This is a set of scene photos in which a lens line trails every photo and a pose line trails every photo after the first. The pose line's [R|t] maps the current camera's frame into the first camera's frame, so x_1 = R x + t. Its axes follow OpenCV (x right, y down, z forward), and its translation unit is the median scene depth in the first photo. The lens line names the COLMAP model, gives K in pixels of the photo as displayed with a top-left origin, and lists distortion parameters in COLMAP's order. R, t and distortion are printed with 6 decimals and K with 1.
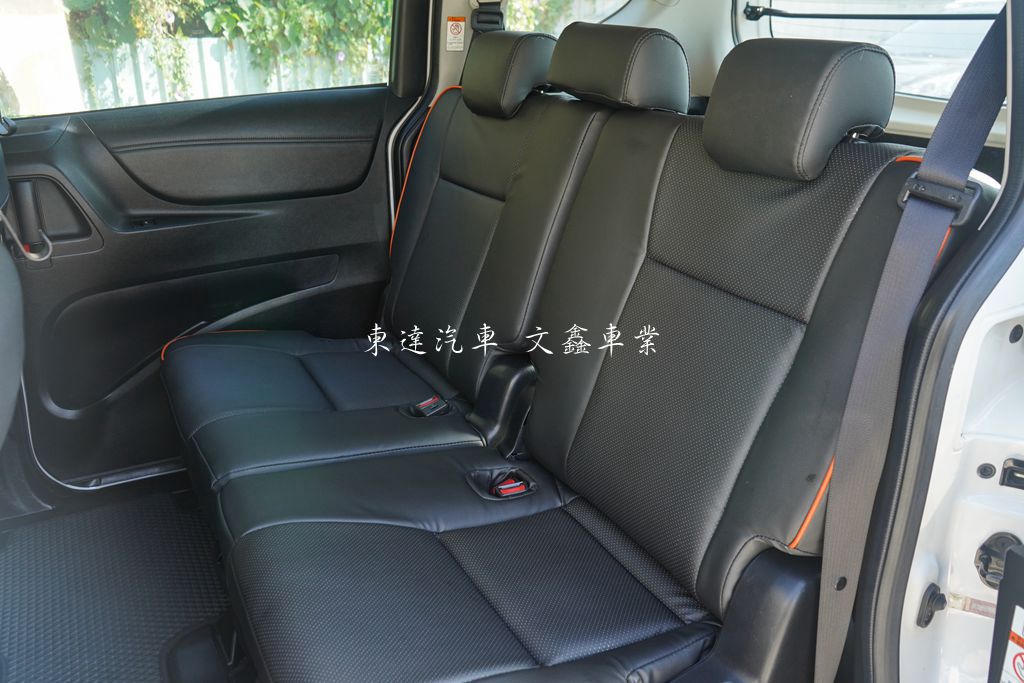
lens RADIAL K [[863.4, 0, 512.0], [0, 863.4, 341.5], [0, 0, 1]] dist [0.000674, 0.004514]
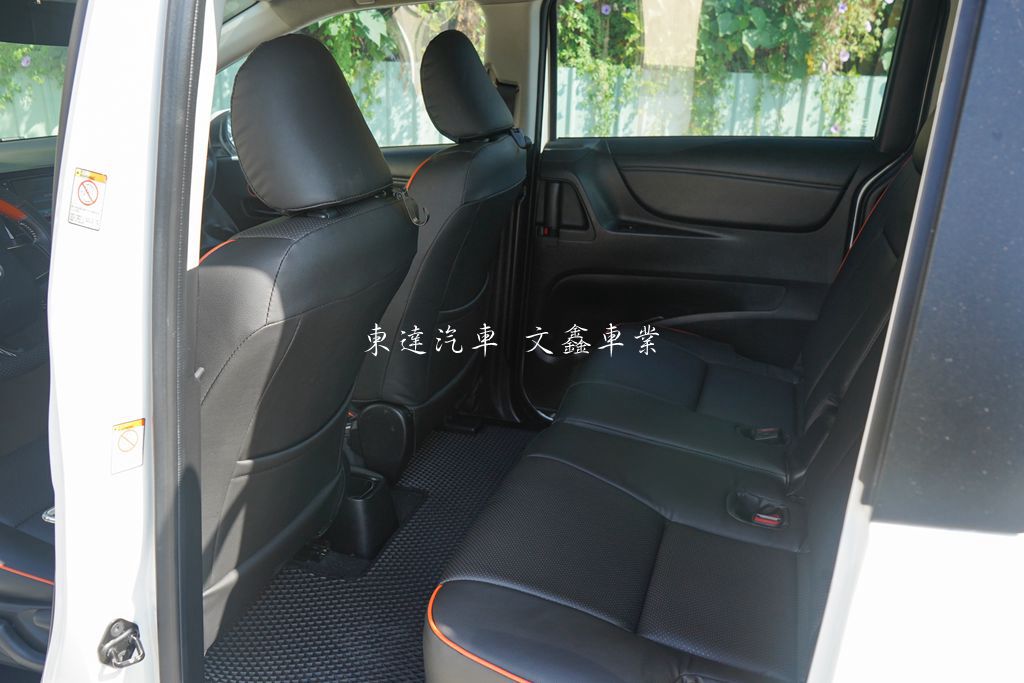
lens RADIAL K [[863.4, 0, 512.0], [0, 863.4, 341.5], [0, 0, 1]] dist [0.000674, 0.004514]
pose [[0.697911, 0.254751, -0.669344, 0.306617], [-0.275445, 0.958189, 0.077485, -0.025889], [0.661098, 0.130290, 0.738901, -0.017901]]
